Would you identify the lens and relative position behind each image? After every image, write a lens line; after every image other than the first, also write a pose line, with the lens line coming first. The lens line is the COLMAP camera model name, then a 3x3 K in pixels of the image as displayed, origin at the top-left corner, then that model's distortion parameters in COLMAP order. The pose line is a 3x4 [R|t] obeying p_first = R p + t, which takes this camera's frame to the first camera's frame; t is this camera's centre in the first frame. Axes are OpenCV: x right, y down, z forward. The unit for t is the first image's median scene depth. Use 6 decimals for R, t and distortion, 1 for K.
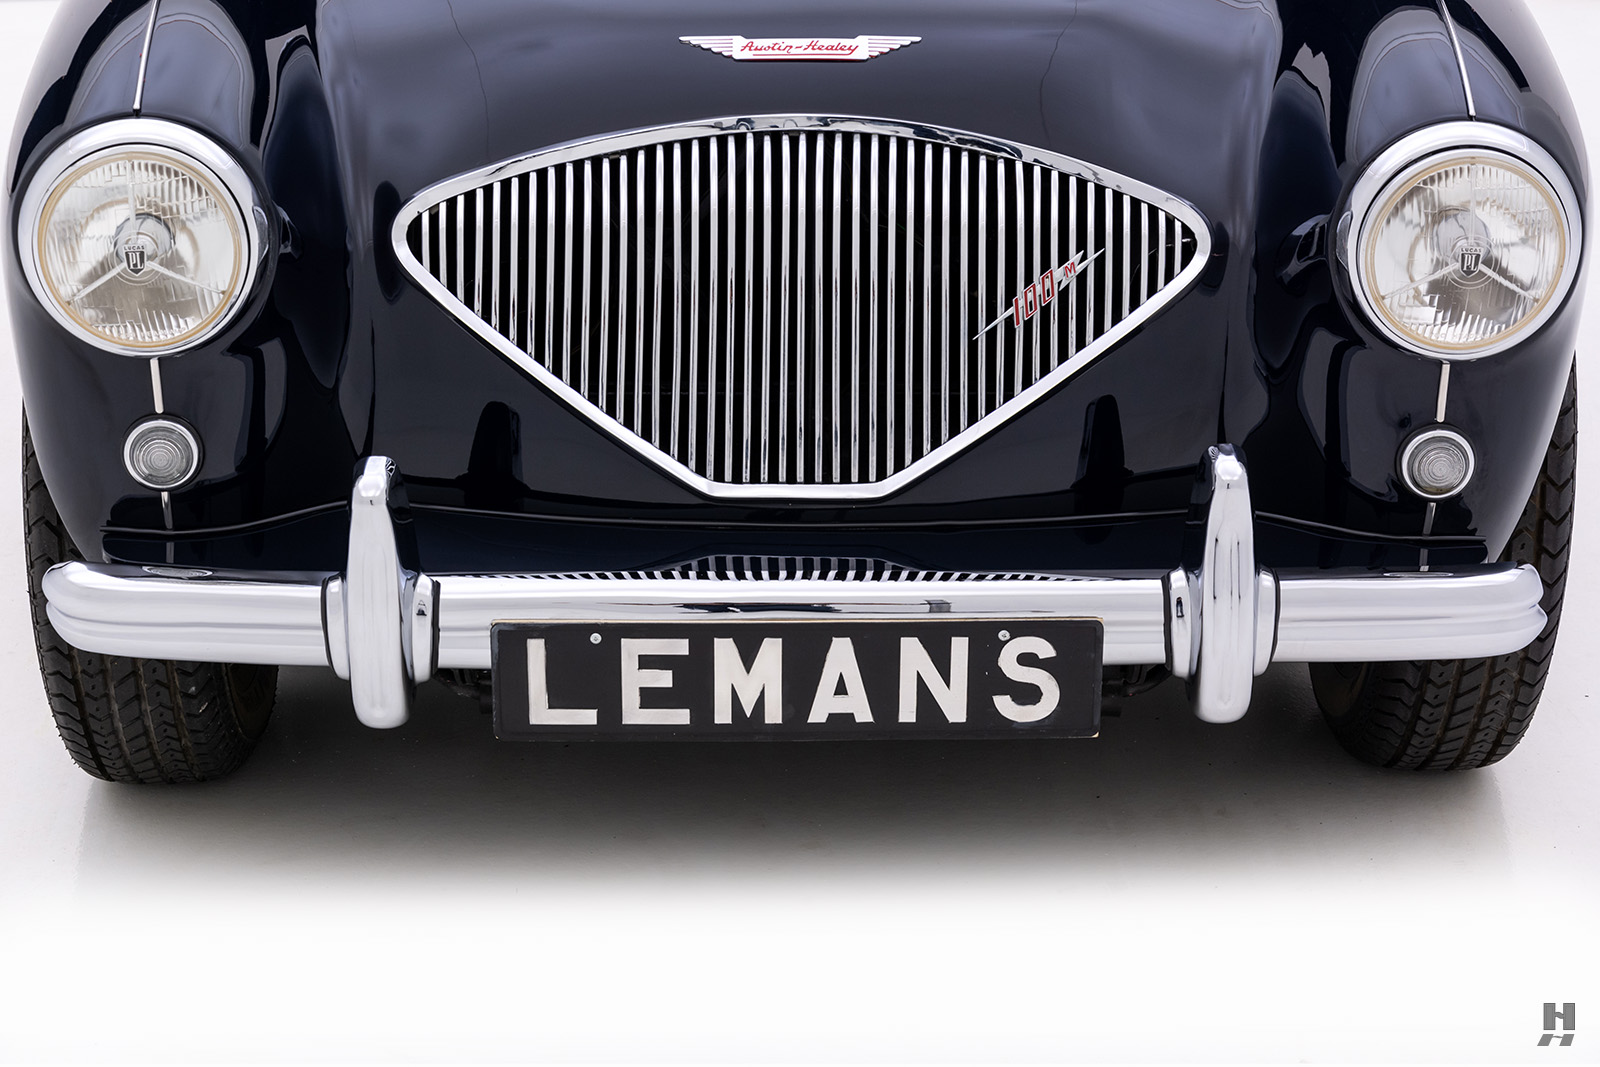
lens RADIAL K [[3462.5, 0, 797.0], [0, 3462.5, 534.2], [0, 0, 1]] dist [-0.104879, 0.000000]
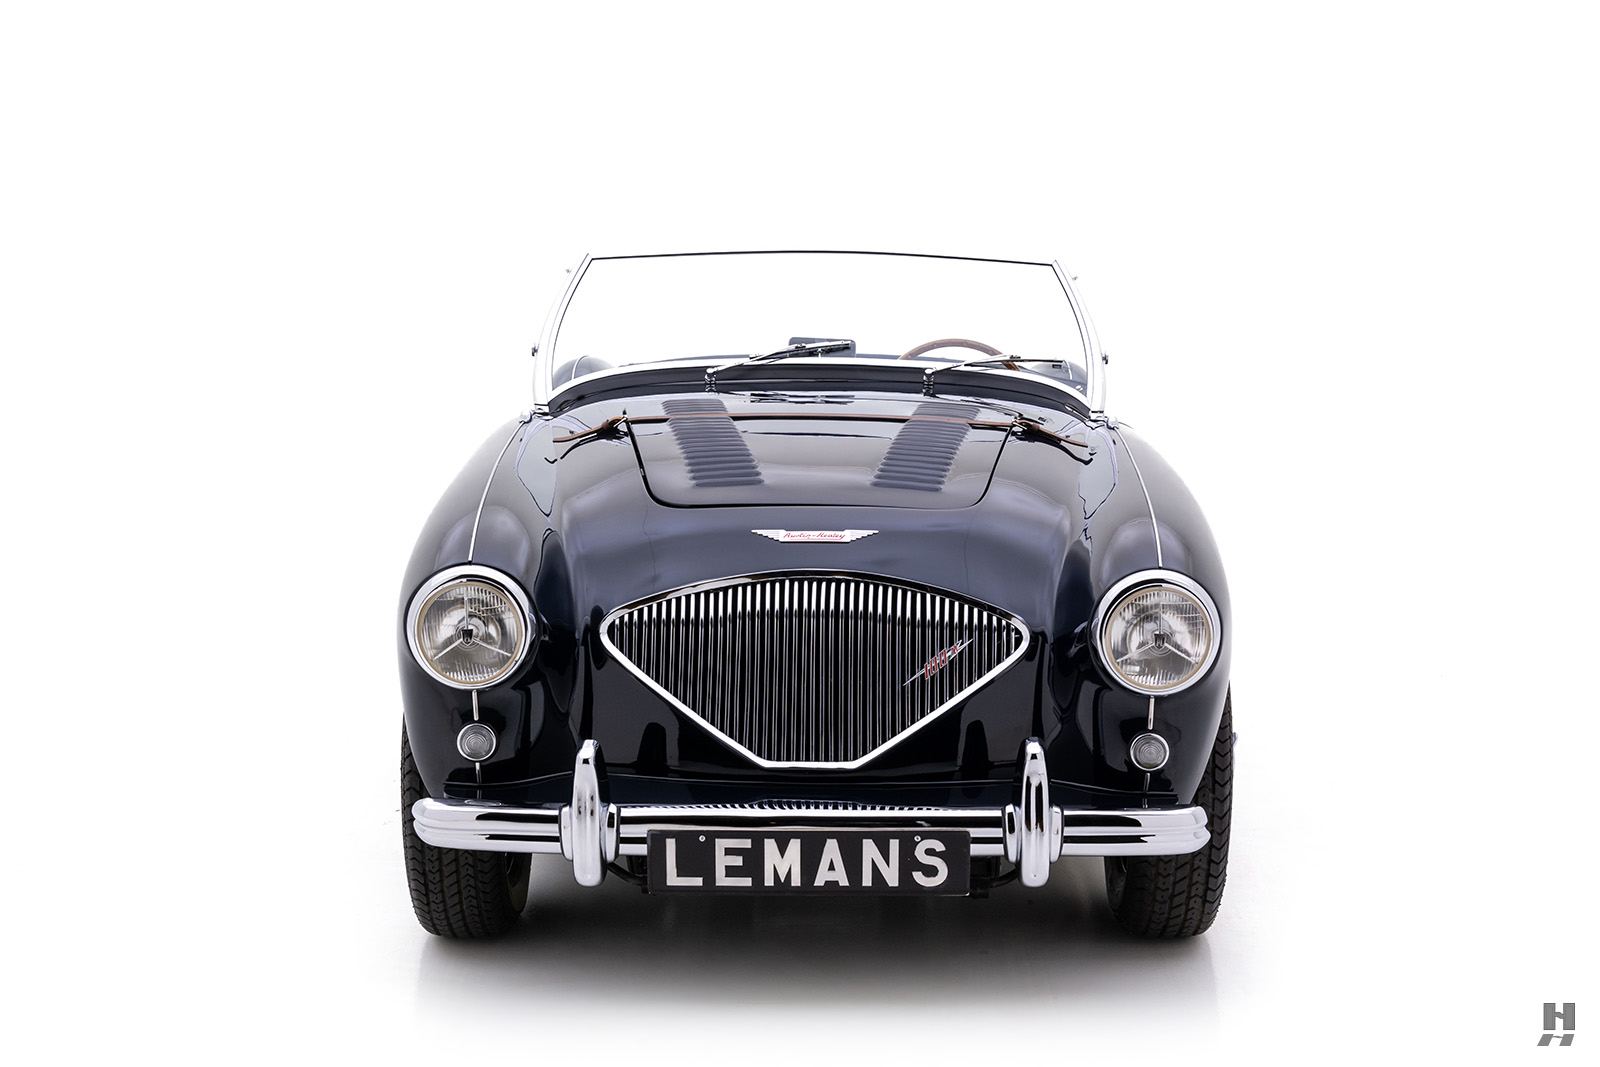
lens RADIAL K [[2514.8, 0, 808.3], [0, 2514.8, 536.1], [0, 0, 1]] dist [-0.013190, 0.000000]
pose [[0.999481, 0.002318, -0.032138, 0.043431], [-0.008048, 0.983756, -0.179332, 0.112305], [0.031200, 0.179498, 0.983263, -0.380051]]
